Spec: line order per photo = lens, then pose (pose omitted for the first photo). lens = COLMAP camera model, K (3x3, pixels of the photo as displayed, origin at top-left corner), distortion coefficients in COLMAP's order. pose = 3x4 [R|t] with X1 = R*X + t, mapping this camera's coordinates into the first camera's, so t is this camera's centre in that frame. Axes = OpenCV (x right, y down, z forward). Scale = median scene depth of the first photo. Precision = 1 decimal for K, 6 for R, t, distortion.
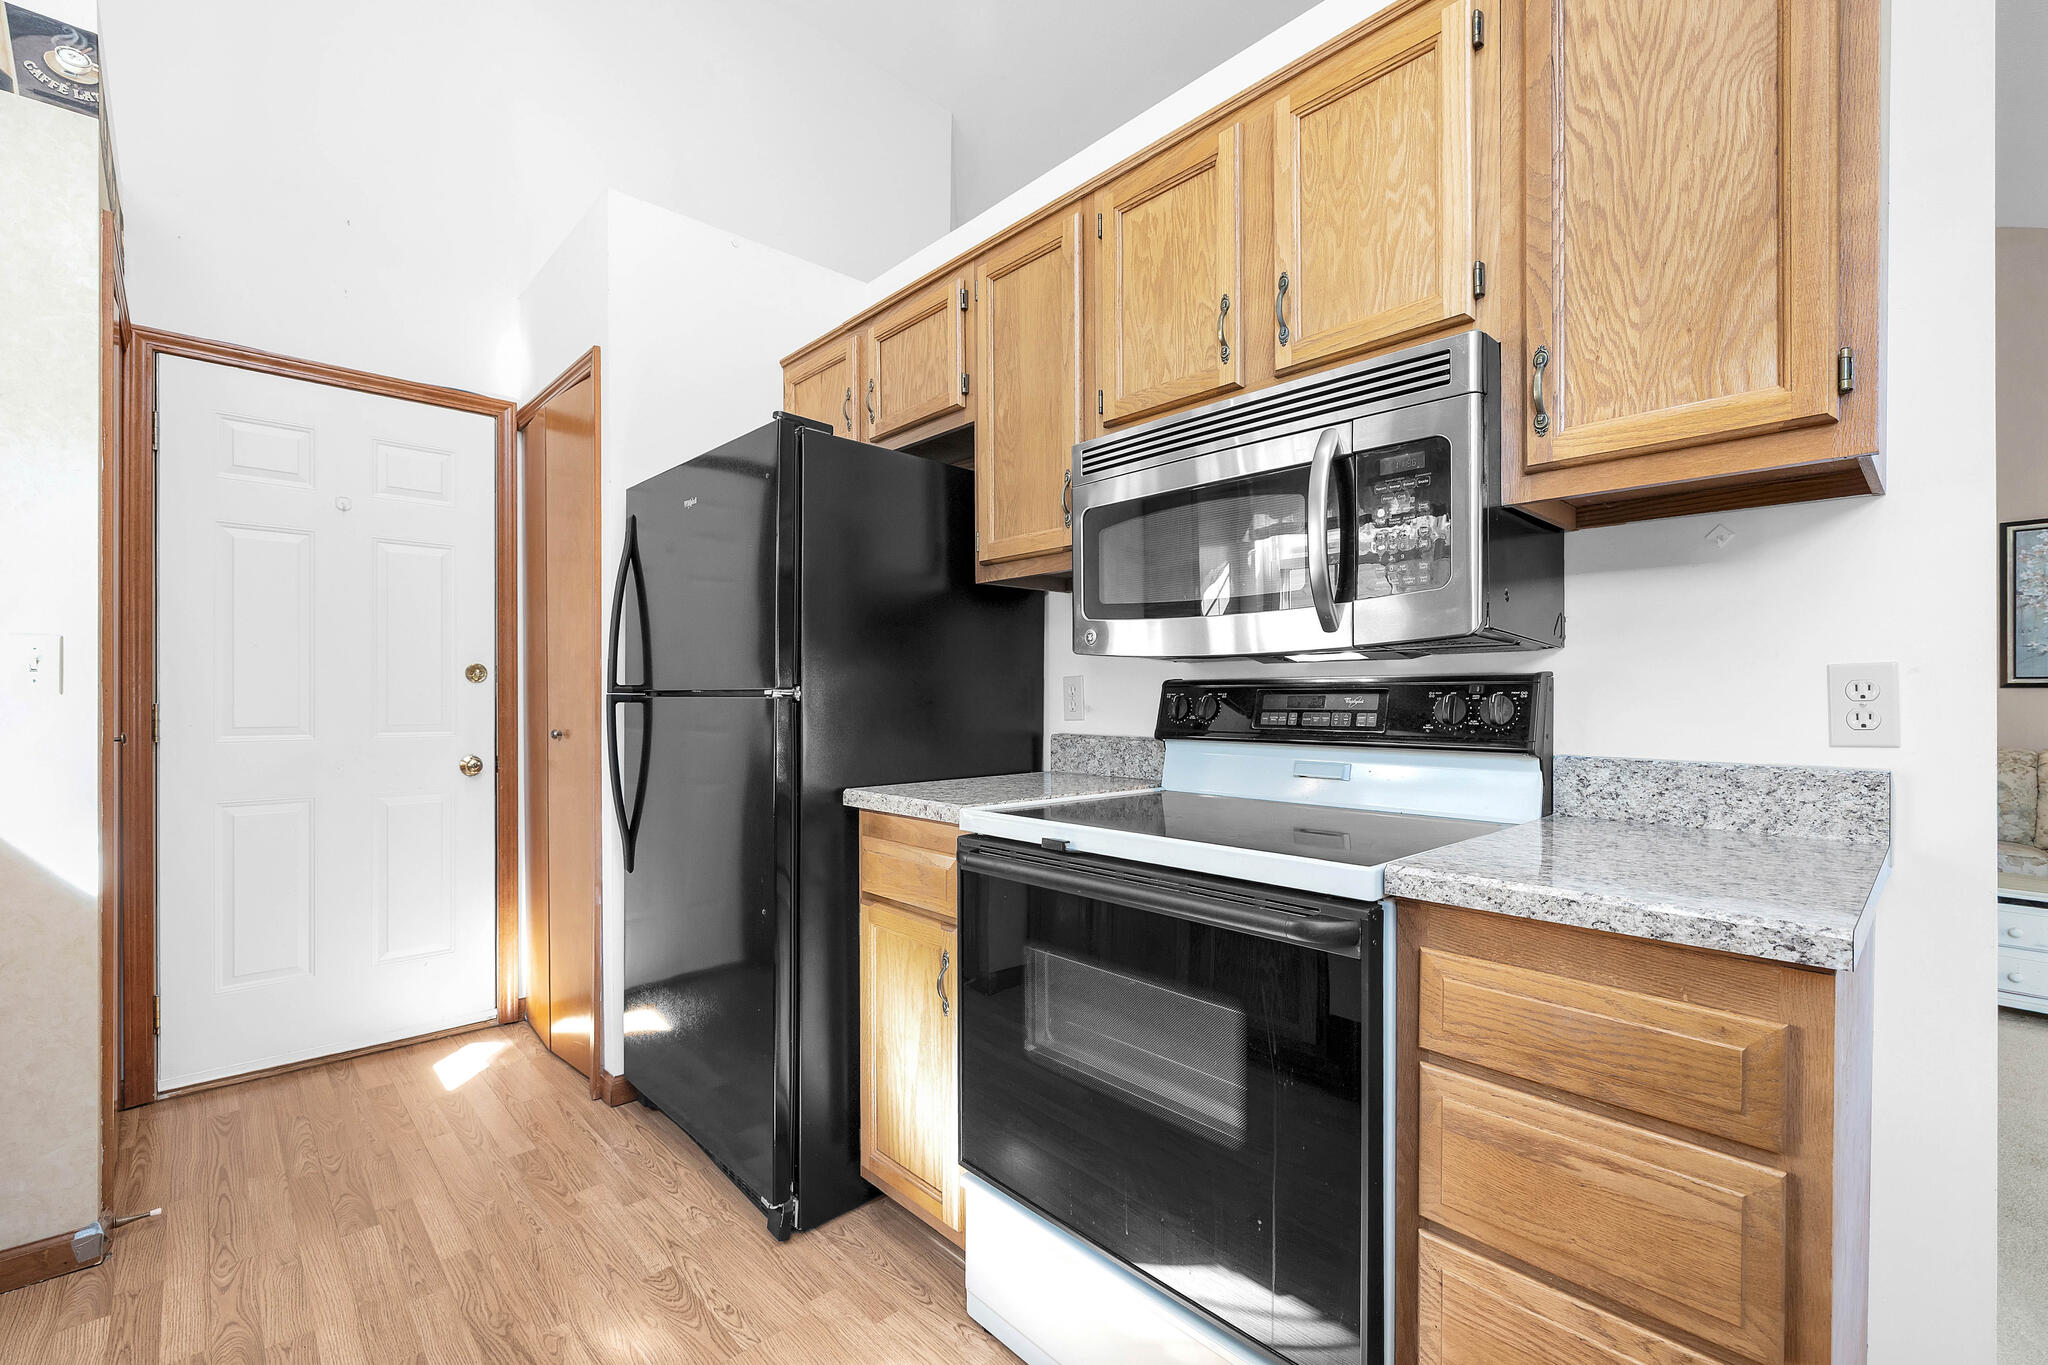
lens RADIAL K [[870.9, 0, 1033.9], [0, 870.9, 700.4], [0, 0, 1]] dist [-0.002140, 0.000402]
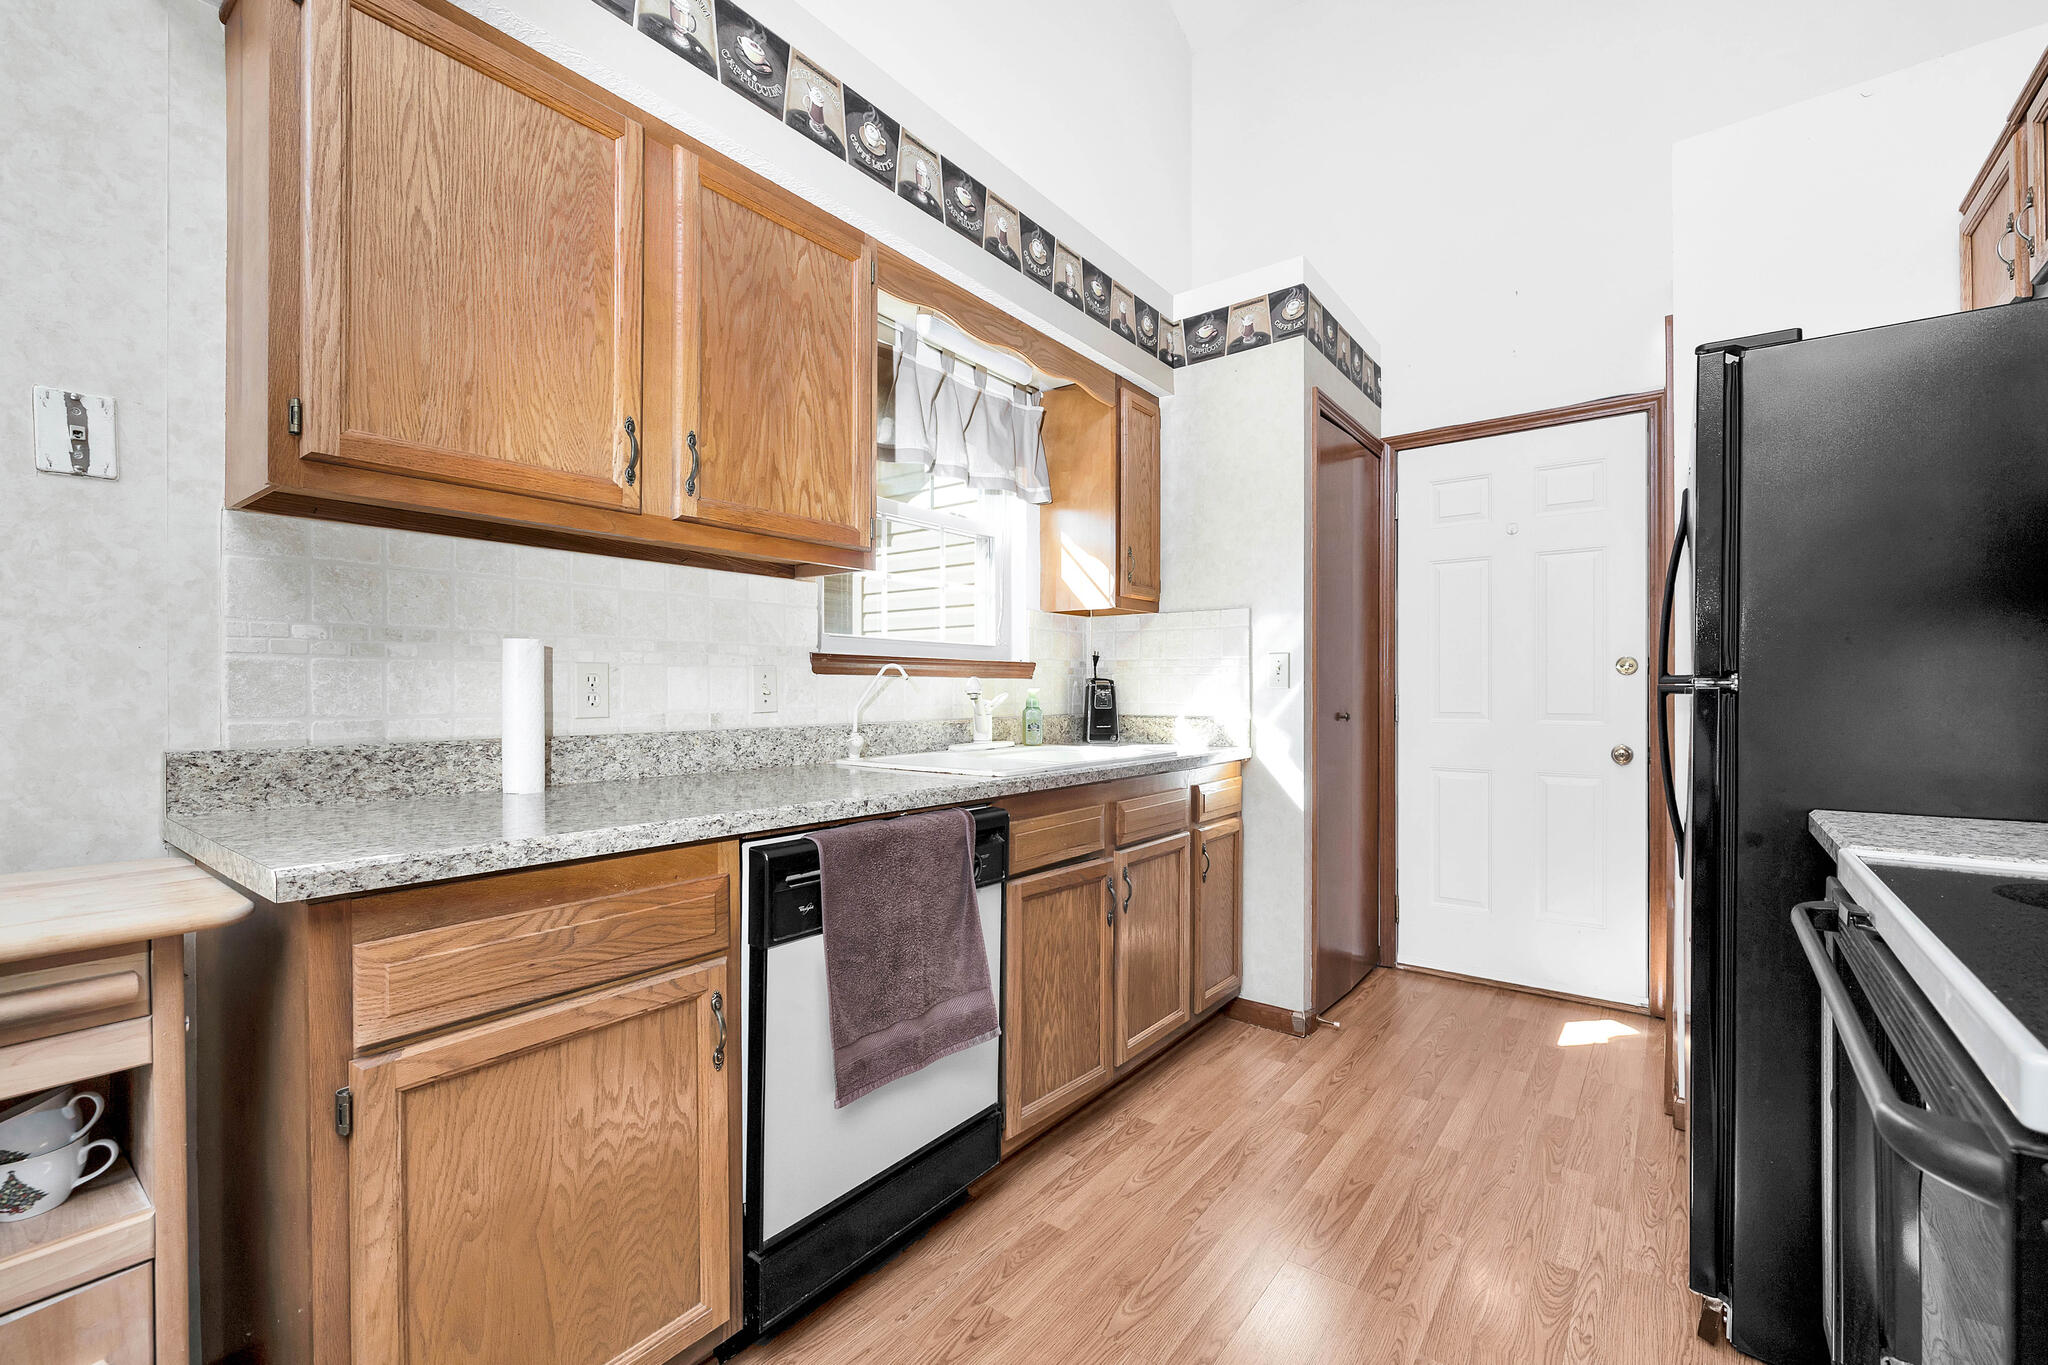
lens RADIAL K [[861.7, 0, 1031.1], [0, 861.7, 695.8], [0, 0, 1]] dist [0.002029, 0.000538]
pose [[0.156084, 0.003468, -0.987738, 0.441450], [-0.000917, 0.999994, 0.003366, 0.002628], [0.987743, 0.000380, 0.156086, 0.242623]]
